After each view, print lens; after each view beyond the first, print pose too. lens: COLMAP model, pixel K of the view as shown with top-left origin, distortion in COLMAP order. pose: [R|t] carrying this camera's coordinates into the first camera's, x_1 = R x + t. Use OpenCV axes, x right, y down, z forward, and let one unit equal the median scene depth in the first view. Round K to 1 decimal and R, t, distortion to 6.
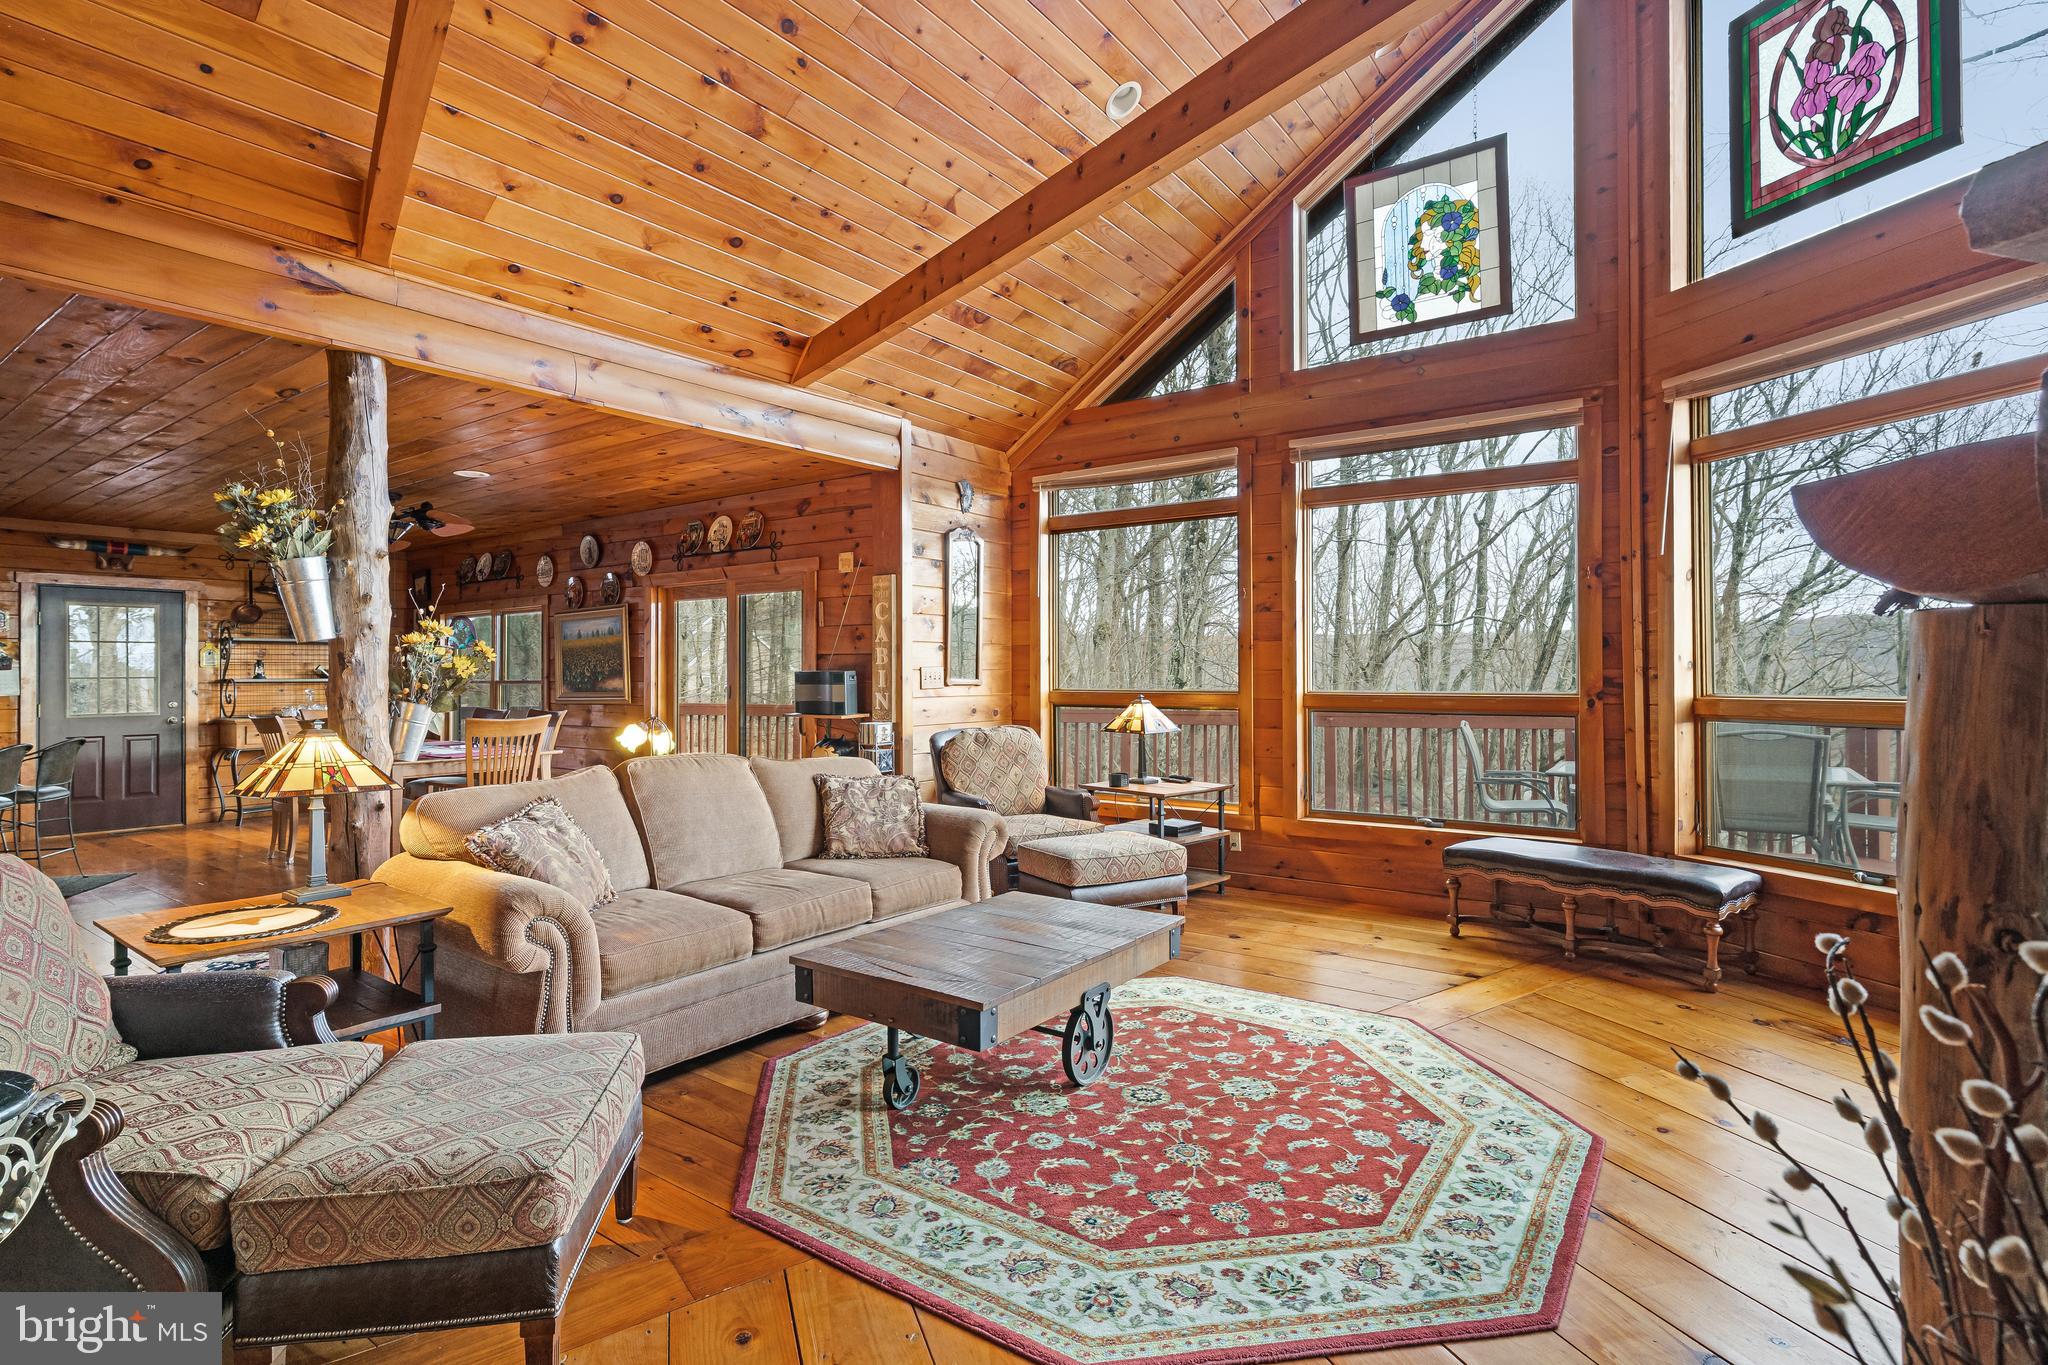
lens RADIAL K [[985.1, 0, 1024.1], [0, 985.1, 680.4], [0, 0, 1]] dist [-0.001355, -0.000736]
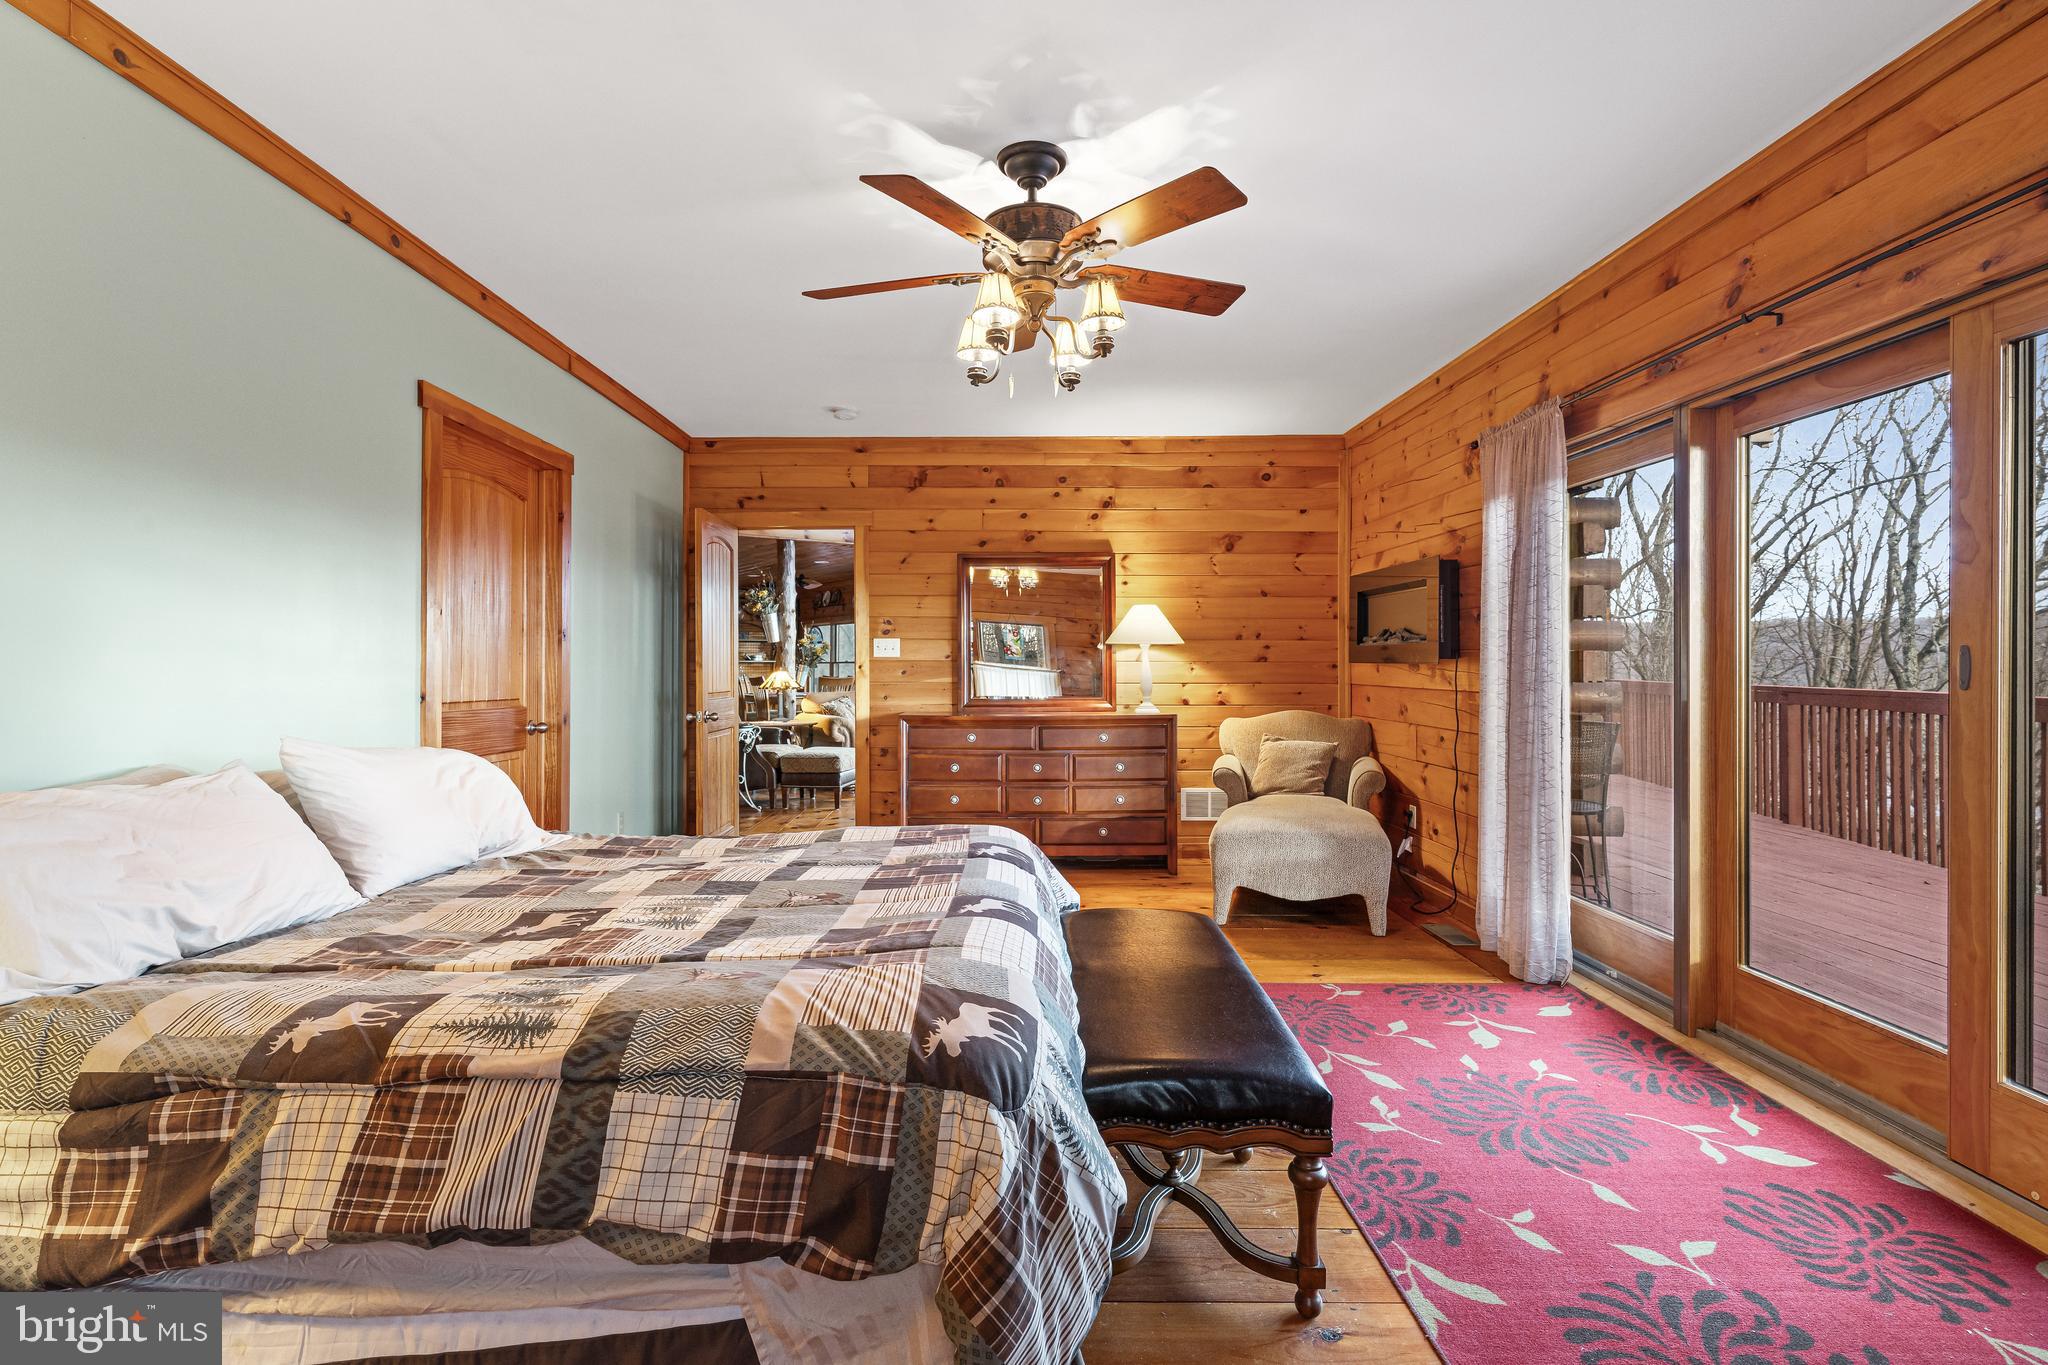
lens RADIAL K [[985.1, 0, 1008.7], [0, 985.1, 662.0], [0, 0, 1]] dist [-0.001355, -0.000736]
pose [[0.948975, -0.001649, -0.315347, 0.875711], [0.001735, 0.999998, -0.000008, 0.020020], [0.315347, -0.000540, 0.948976, -1.581907]]
